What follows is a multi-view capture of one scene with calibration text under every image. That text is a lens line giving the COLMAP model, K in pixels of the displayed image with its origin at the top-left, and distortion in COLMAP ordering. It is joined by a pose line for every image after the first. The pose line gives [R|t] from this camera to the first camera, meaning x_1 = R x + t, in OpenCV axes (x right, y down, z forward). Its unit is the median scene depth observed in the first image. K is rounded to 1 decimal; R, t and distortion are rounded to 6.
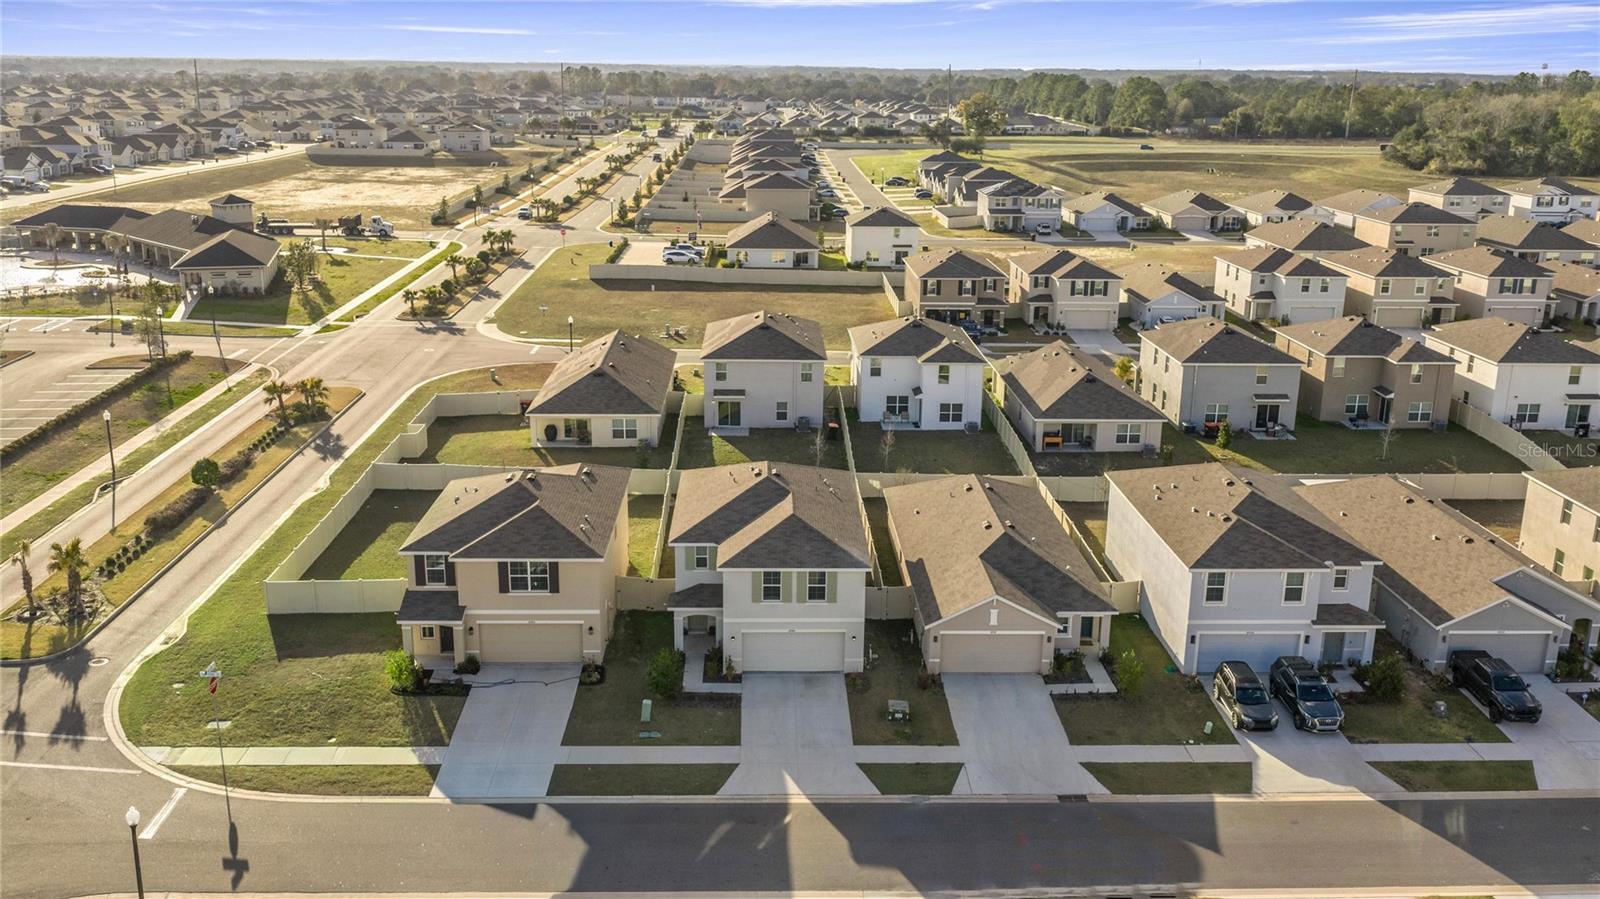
lens RADIAL K [[1362.4, 0, 811.3], [0, 1362.4, 443.4], [0, 0, 1]] dist [0.029969, -0.078740]
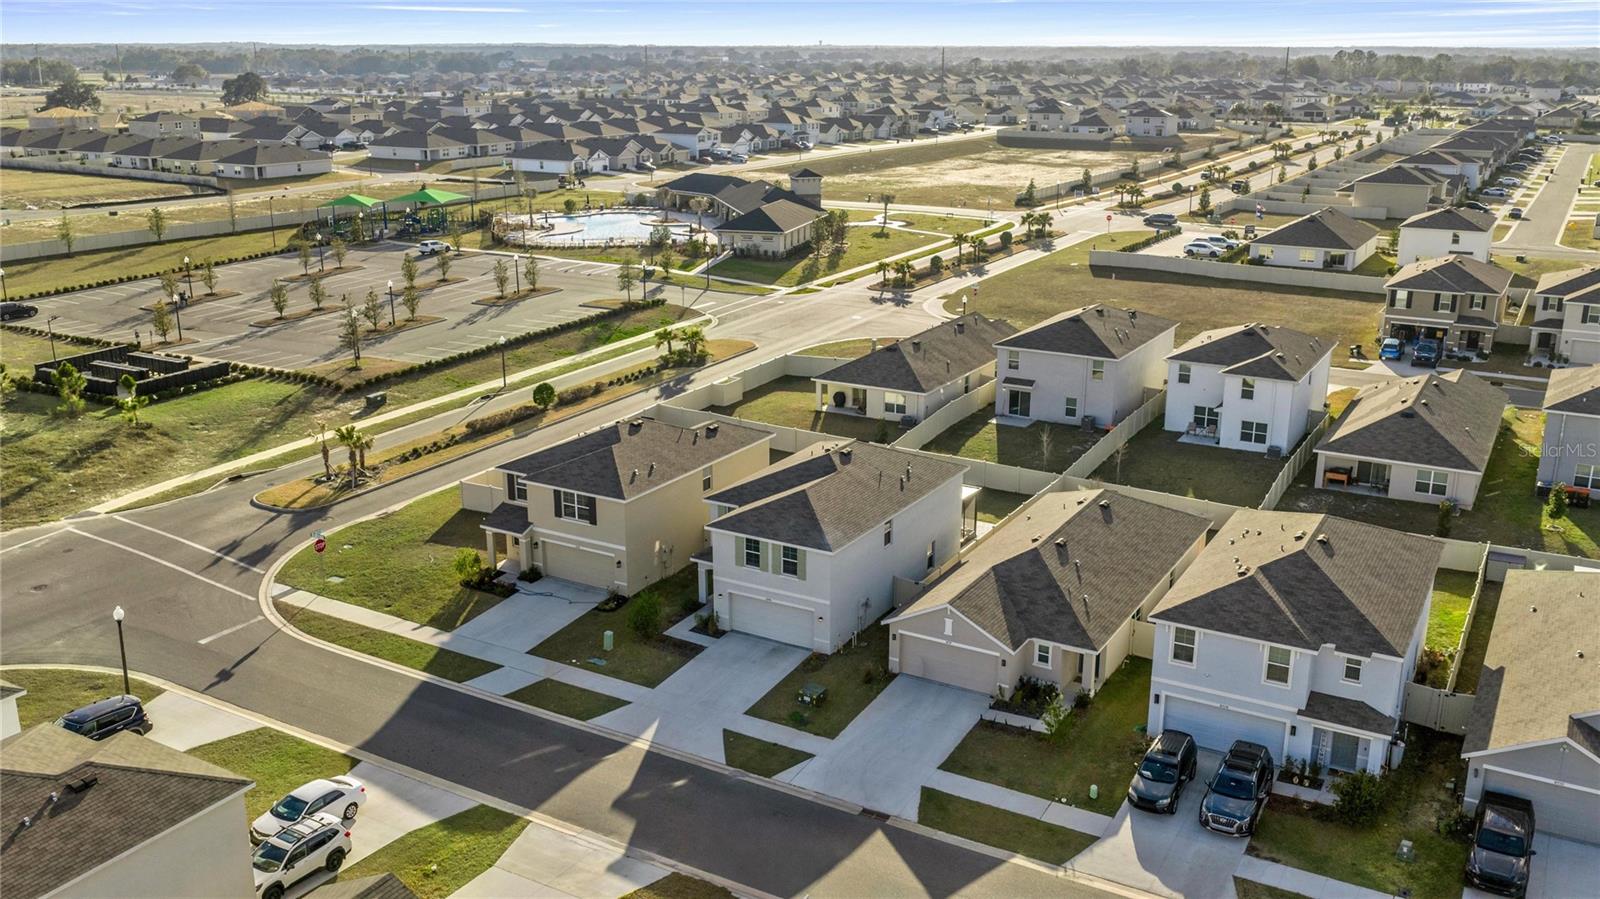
lens RADIAL K [[1362.4, 0, 811.3], [0, 1362.4, 443.4], [0, 0, 1]] dist [0.029969, -0.078740]
pose [[0.849965, 0.135811, -0.509034, 0.307743], [-0.130733, 0.990353, 0.045935, -0.018215], [0.510362, 0.027505, 0.859520, 0.076064]]
